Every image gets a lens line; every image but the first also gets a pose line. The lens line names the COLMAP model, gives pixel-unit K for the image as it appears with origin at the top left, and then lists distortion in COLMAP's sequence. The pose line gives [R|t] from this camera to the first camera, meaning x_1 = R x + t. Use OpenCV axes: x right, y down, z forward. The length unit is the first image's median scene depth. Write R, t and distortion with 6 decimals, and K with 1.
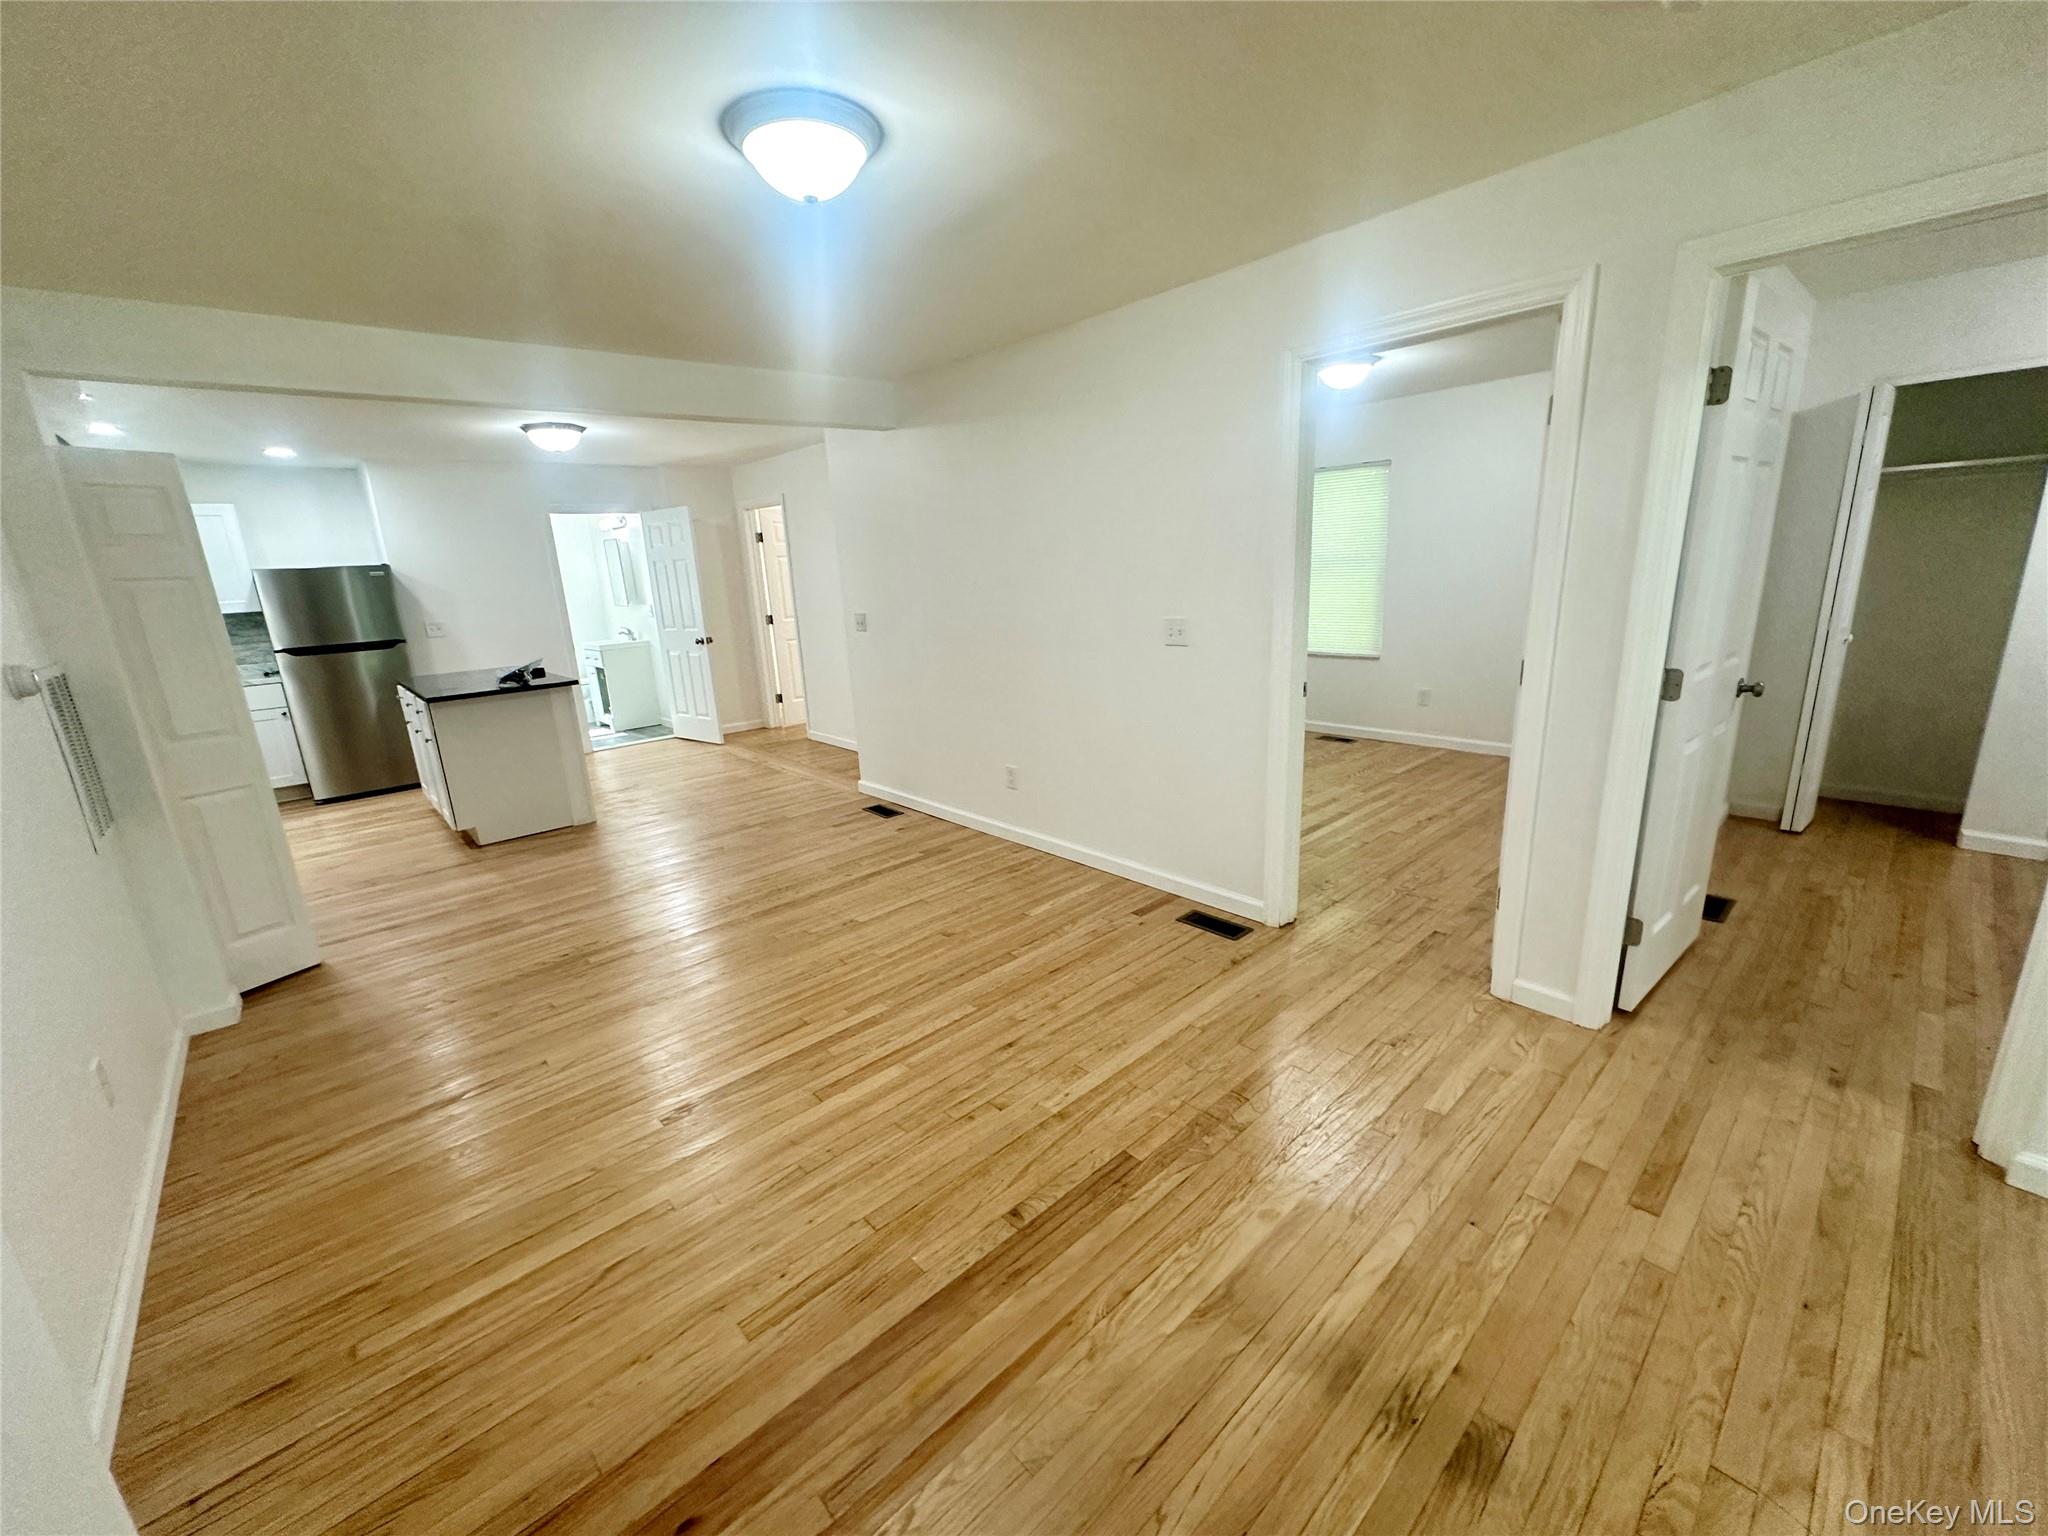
lens RADIAL K [[817.2, 0, 1023.6], [0, 817.2, 770.1], [0, 0, 1]] dist [-0.001691, 0.000327]
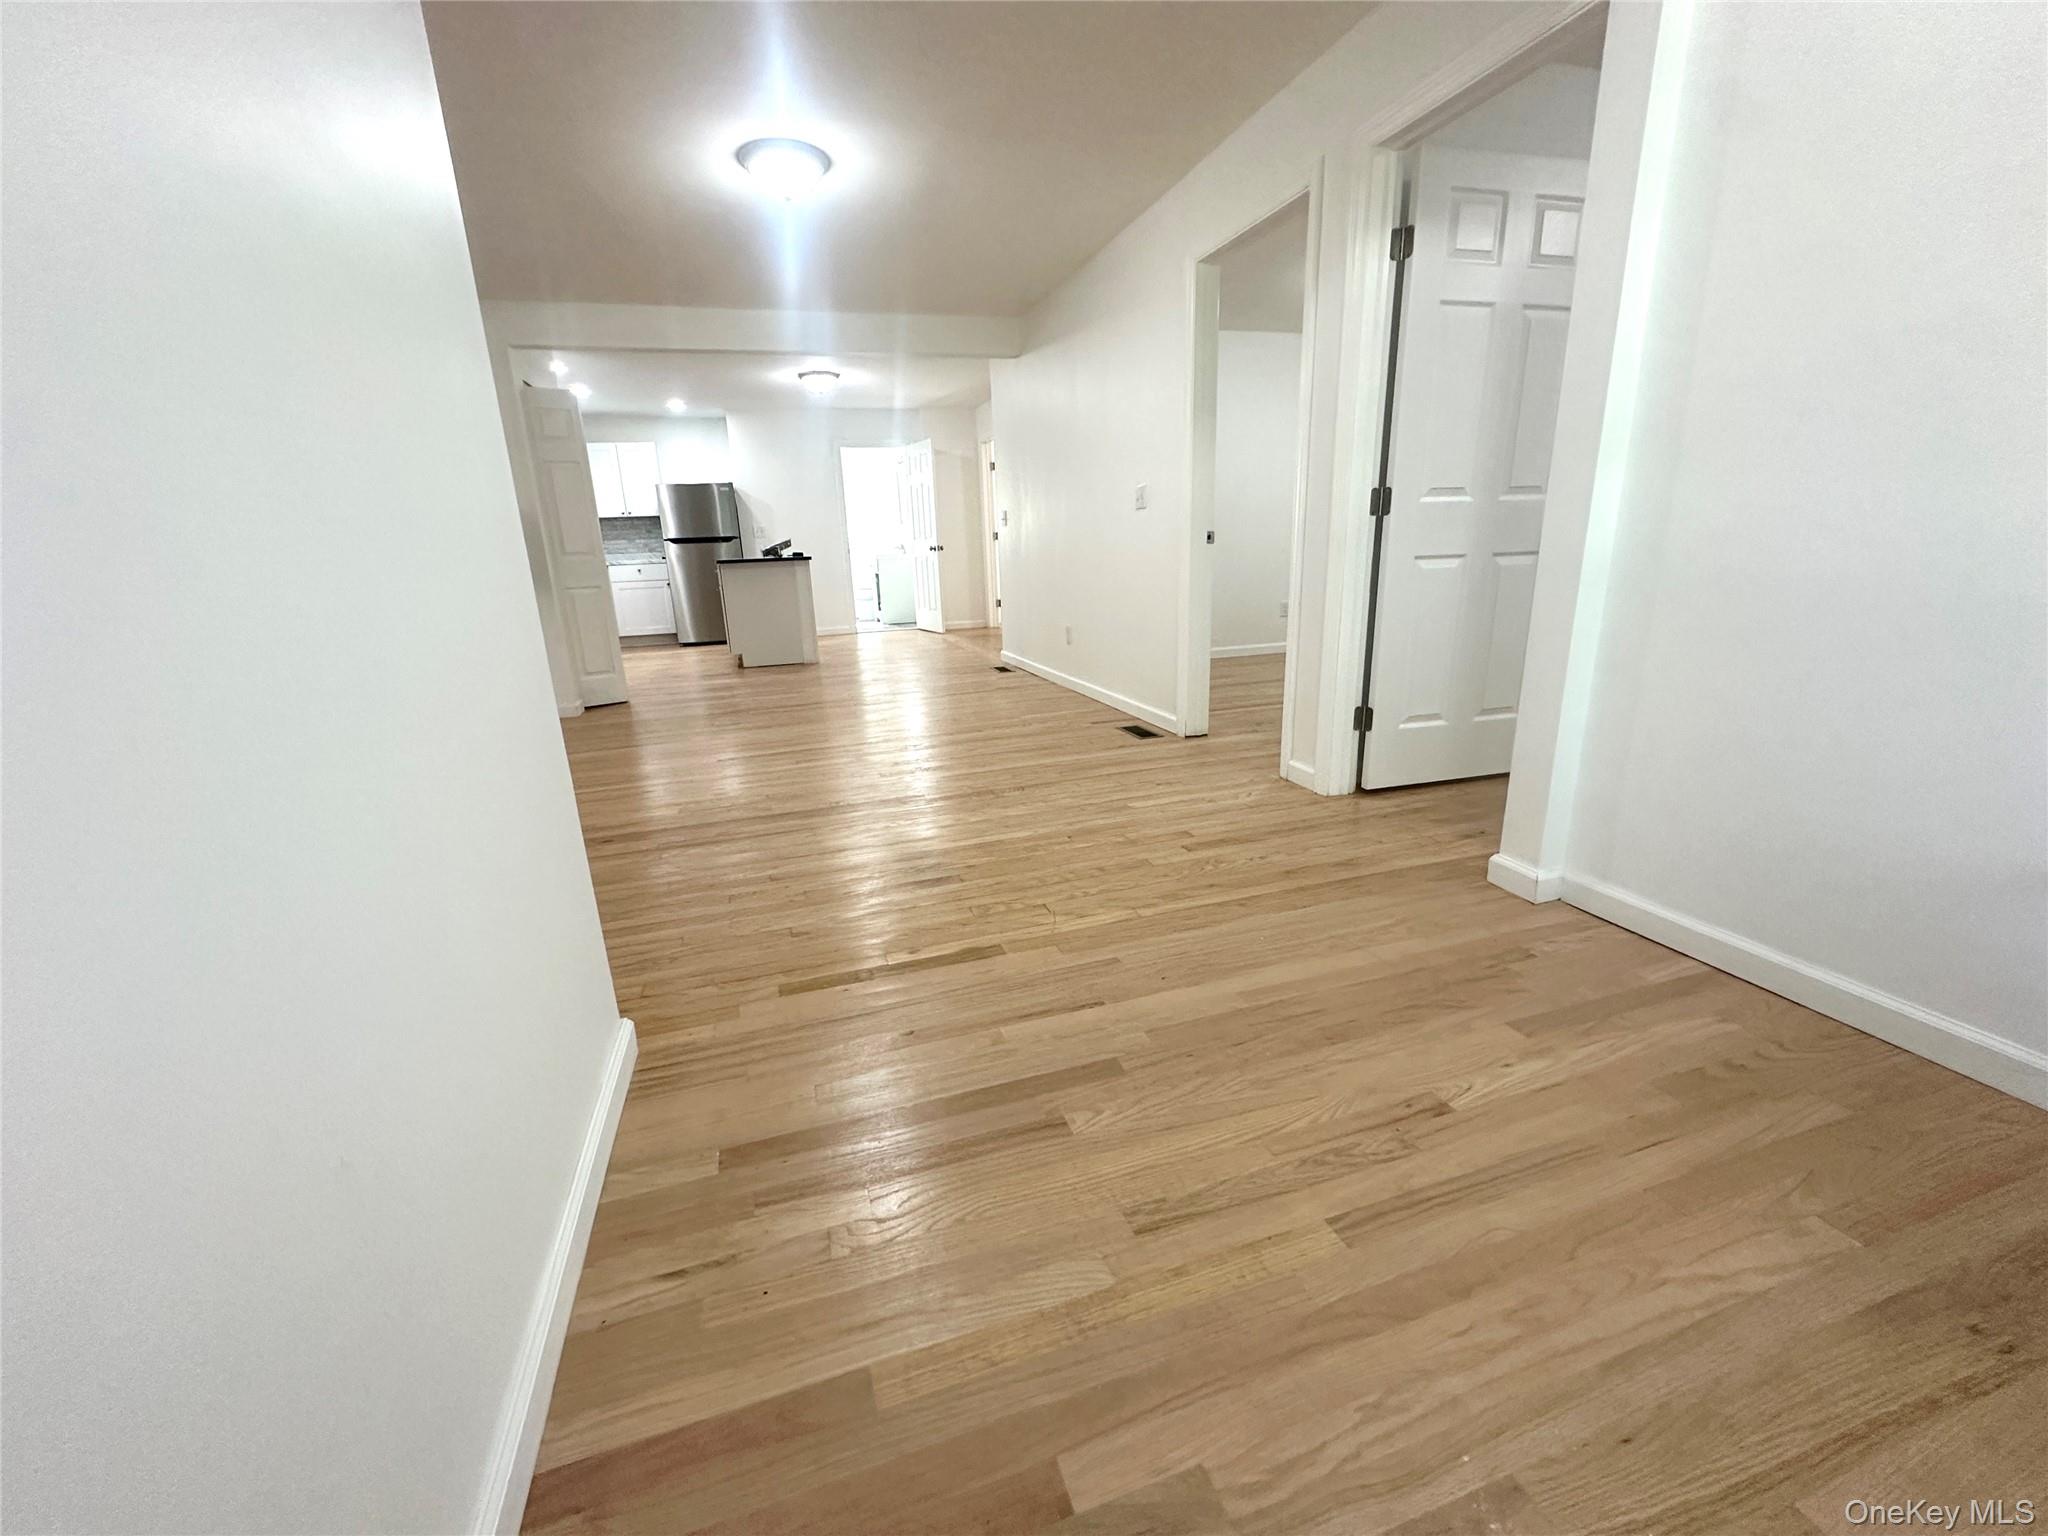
lens RADIAL K [[817.2, 0, 1023.6], [0, 817.2, 770.1], [0, 0, 1]] dist [-0.001691, 0.000327]
pose [[0.912237, 0.125374, -0.390007, 0.547150], [-0.110228, 0.992028, 0.061075, 0.183344], [0.394555, -0.012726, 0.918784, -0.219158]]
